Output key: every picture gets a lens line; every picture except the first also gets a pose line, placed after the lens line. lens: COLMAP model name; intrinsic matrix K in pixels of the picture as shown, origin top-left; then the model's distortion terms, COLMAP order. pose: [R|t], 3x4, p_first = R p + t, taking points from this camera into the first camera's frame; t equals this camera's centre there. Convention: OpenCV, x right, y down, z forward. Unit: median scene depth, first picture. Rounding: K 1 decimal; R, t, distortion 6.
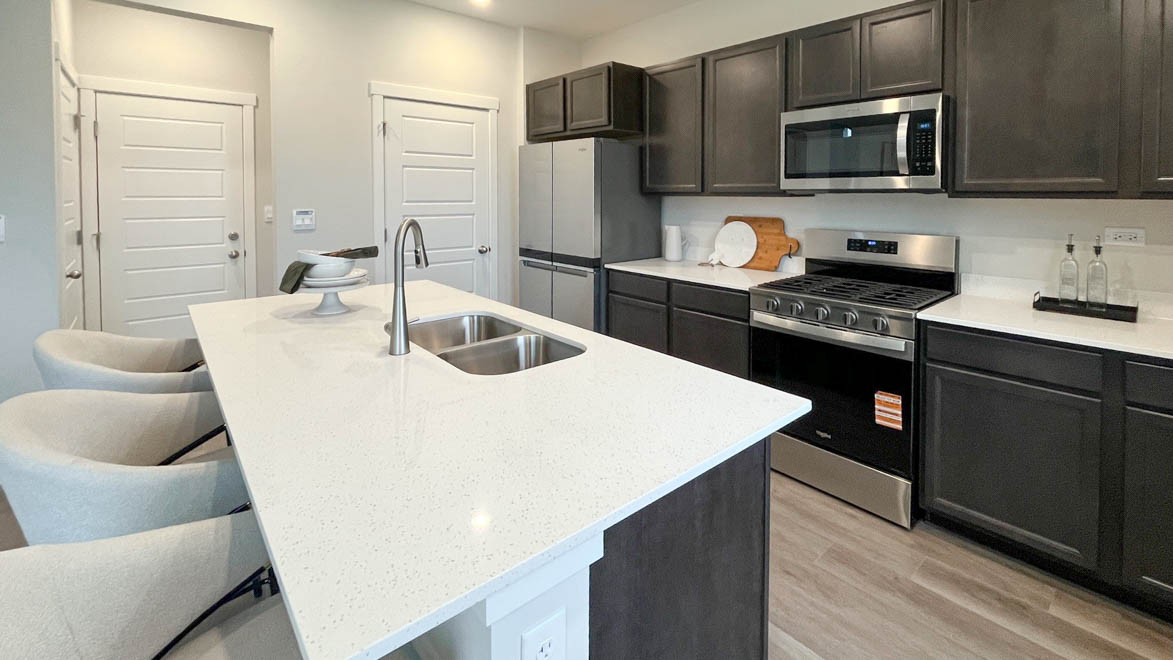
lens RADIAL K [[523.9, 0, 615.7], [0, 523.9, 235.3], [0, 0, 1]] dist [0.003069, 0.000198]
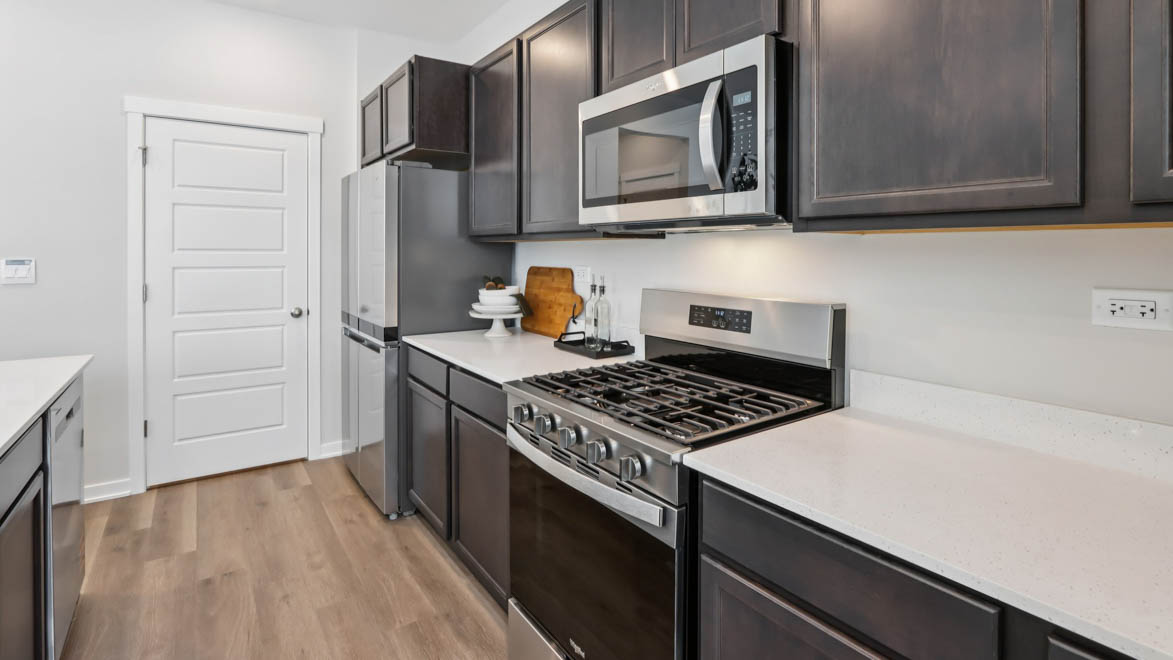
lens RADIAL K [[552.5, 0, 605.4], [0, 552.5, 287.5], [0, 0, 1]] dist [-0.000210, -0.012003]
pose [[0.993118, 0.009290, -0.116748, 0.474045], [-0.011264, 0.999804, -0.016259, -0.002975], [0.116574, 0.017462, 0.993028, 0.385804]]
